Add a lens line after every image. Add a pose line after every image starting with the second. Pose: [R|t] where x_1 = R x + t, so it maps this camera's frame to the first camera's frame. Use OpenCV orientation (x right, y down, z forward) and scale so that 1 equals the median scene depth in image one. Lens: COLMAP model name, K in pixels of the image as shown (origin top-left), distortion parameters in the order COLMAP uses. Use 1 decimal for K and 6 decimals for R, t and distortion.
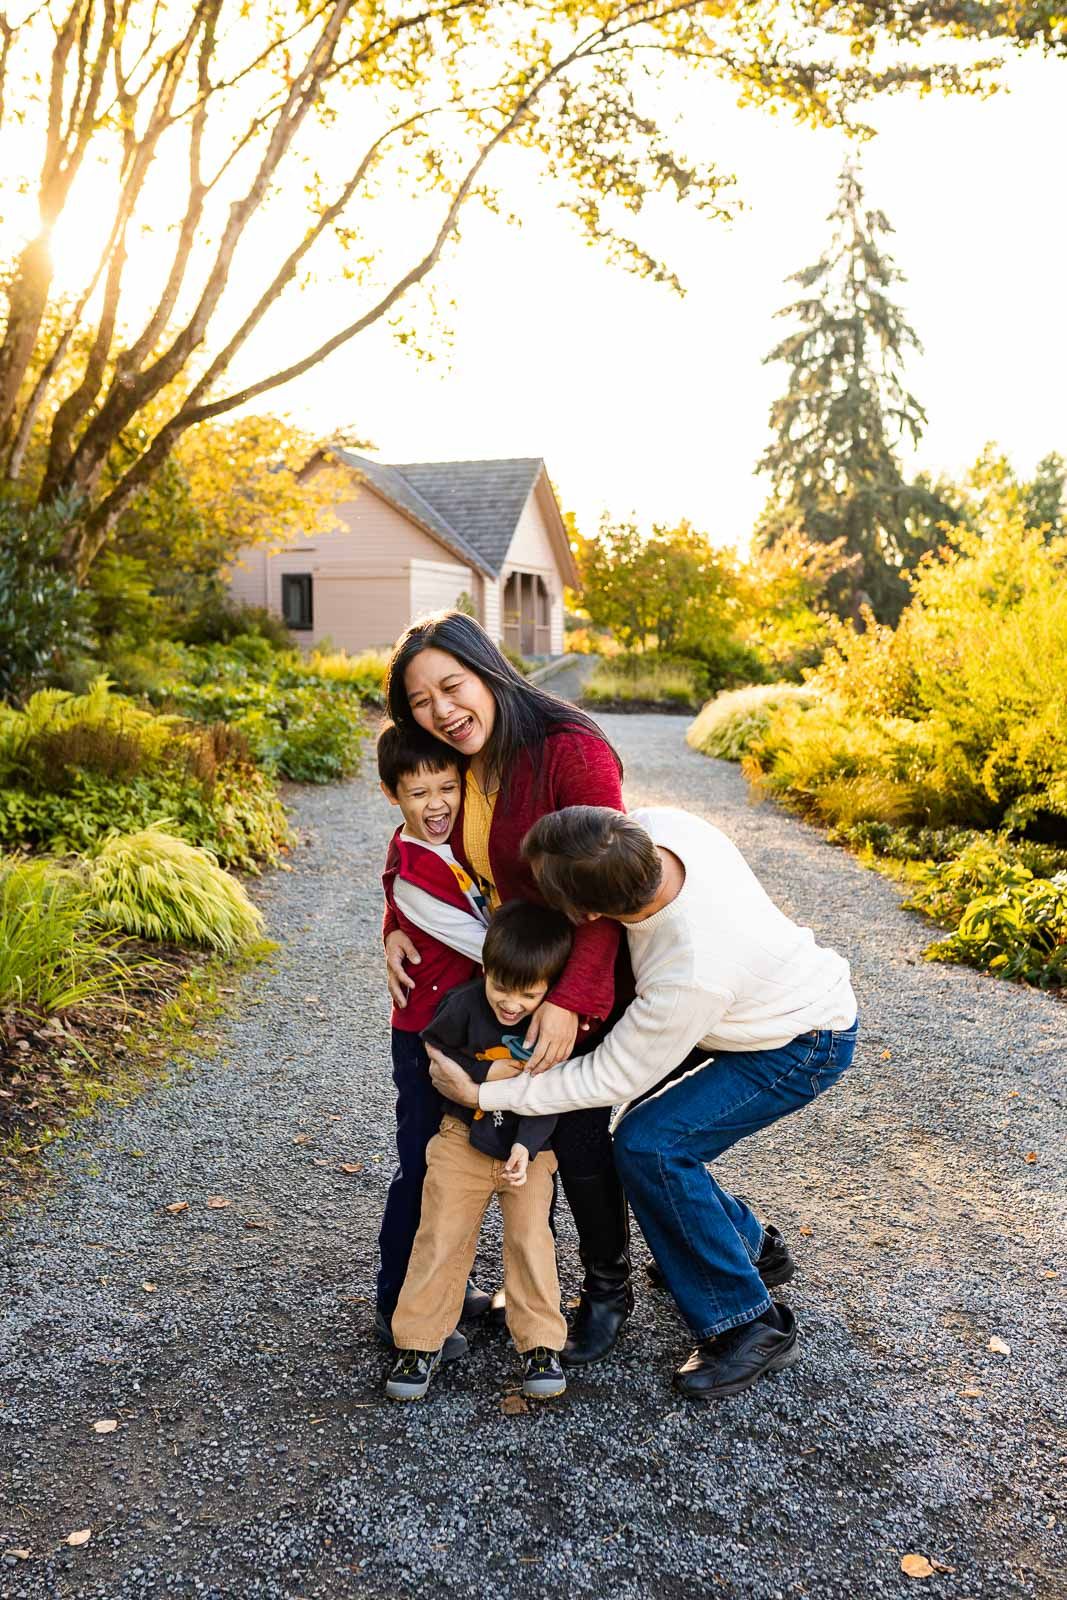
lens RADIAL K [[1809.3, 0, 535.1], [0, 1809.3, 799.4], [0, 0, 1]] dist [0.003424, 0.000000]
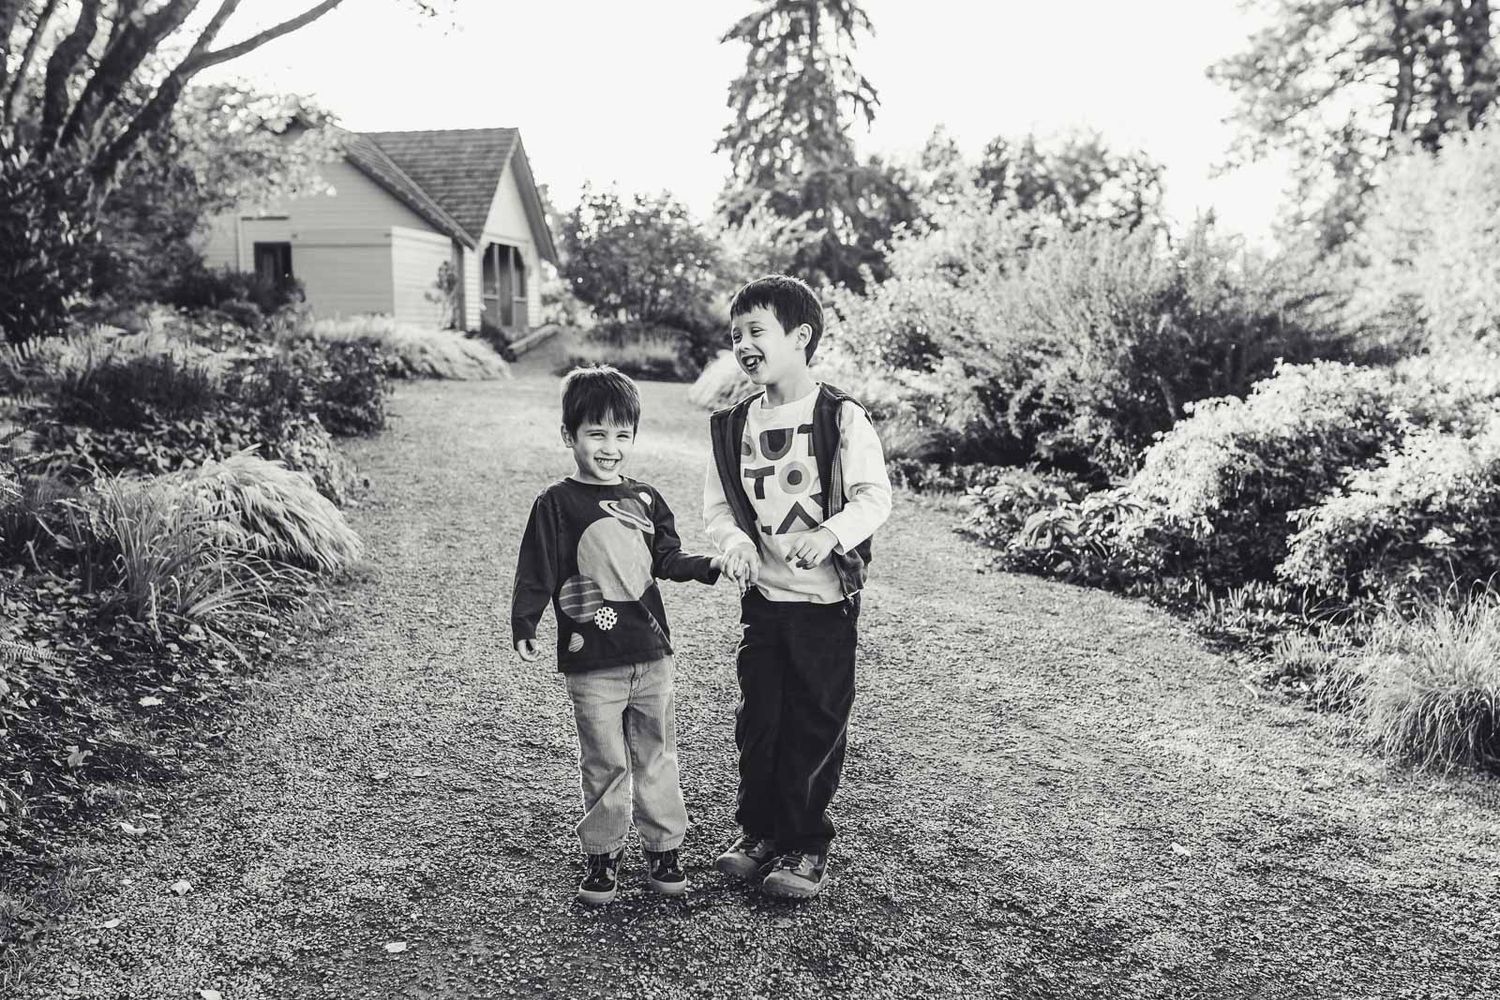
lens RADIAL K [[1798.1, 0, 724.2], [0, 1798.1, 567.7], [0, 0, 1]] dist [0.003628, 0.000000]
pose [[0.989266, -0.018524, 0.144946, -0.058888], [0.012536, 0.999034, 0.042121, 0.025287], [-0.145586, -0.039852, 0.988543, -0.015900]]
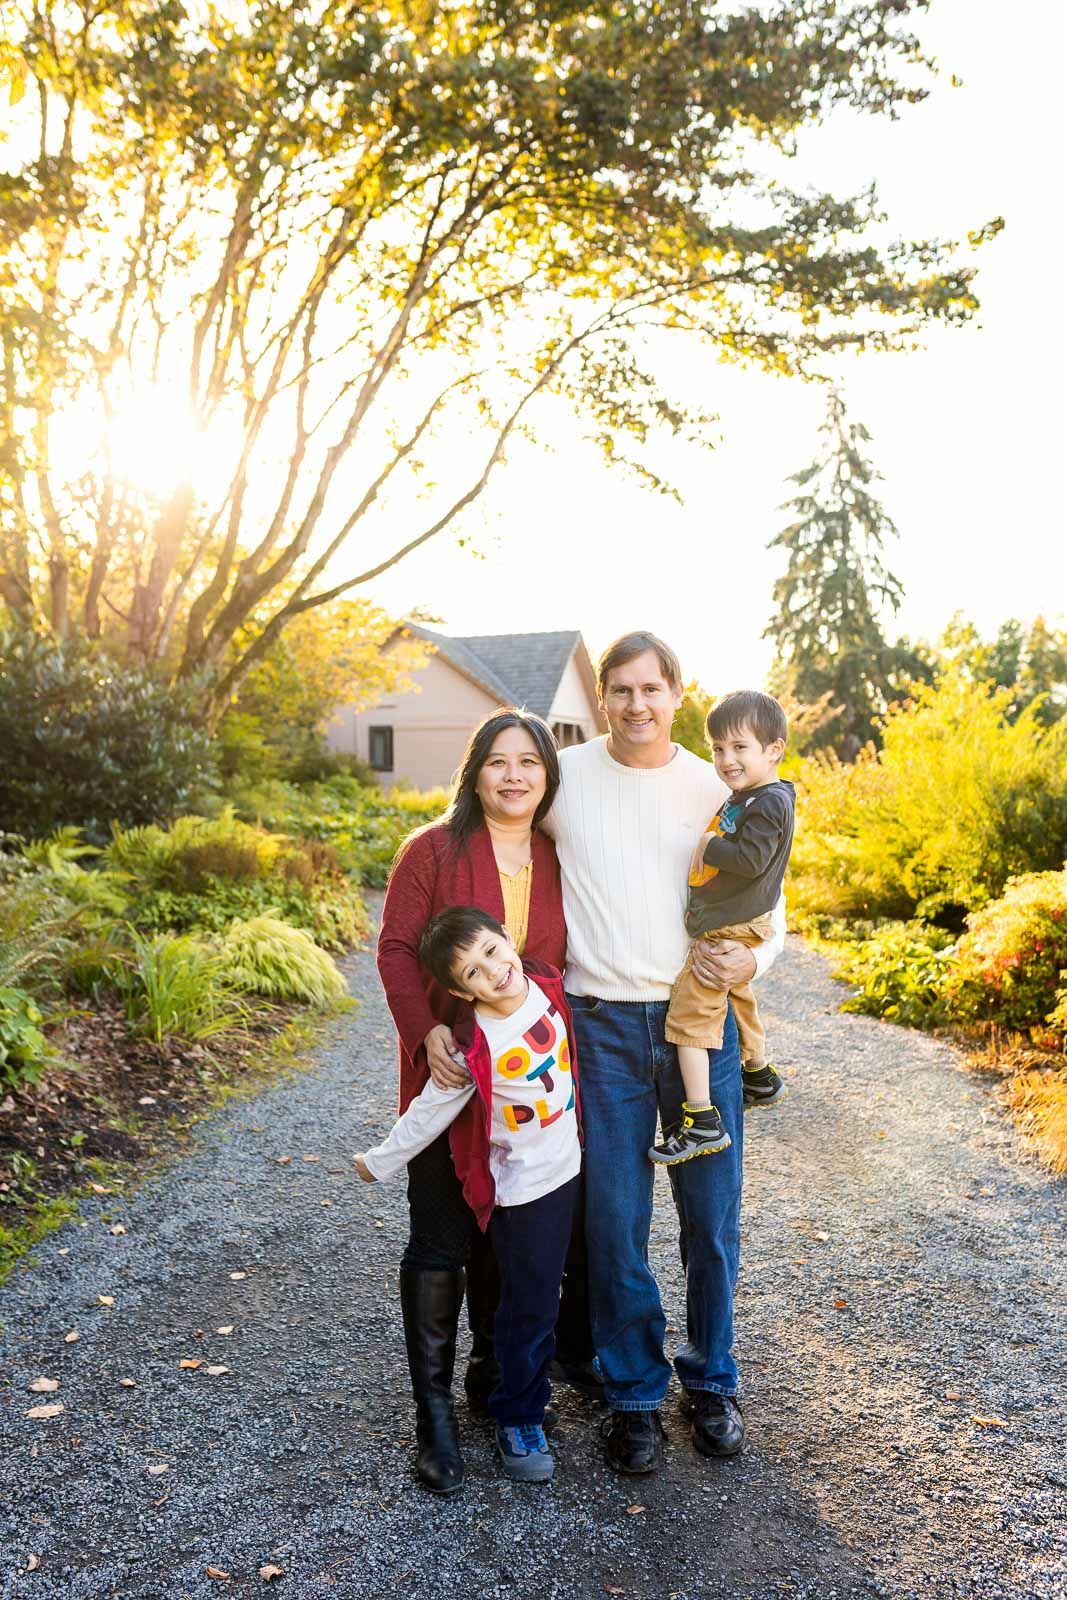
lens RADIAL K [[1578.8, 0, 524.4], [0, 1578.8, 804.9], [0, 0, 1]] dist [0.004455, 0.000000]
pose [[0.999032, -0.008036, -0.043258, 0.021700], [0.004910, 0.997400, -0.071890, 0.011959], [0.043724, 0.071608, 0.996474, -0.113313]]
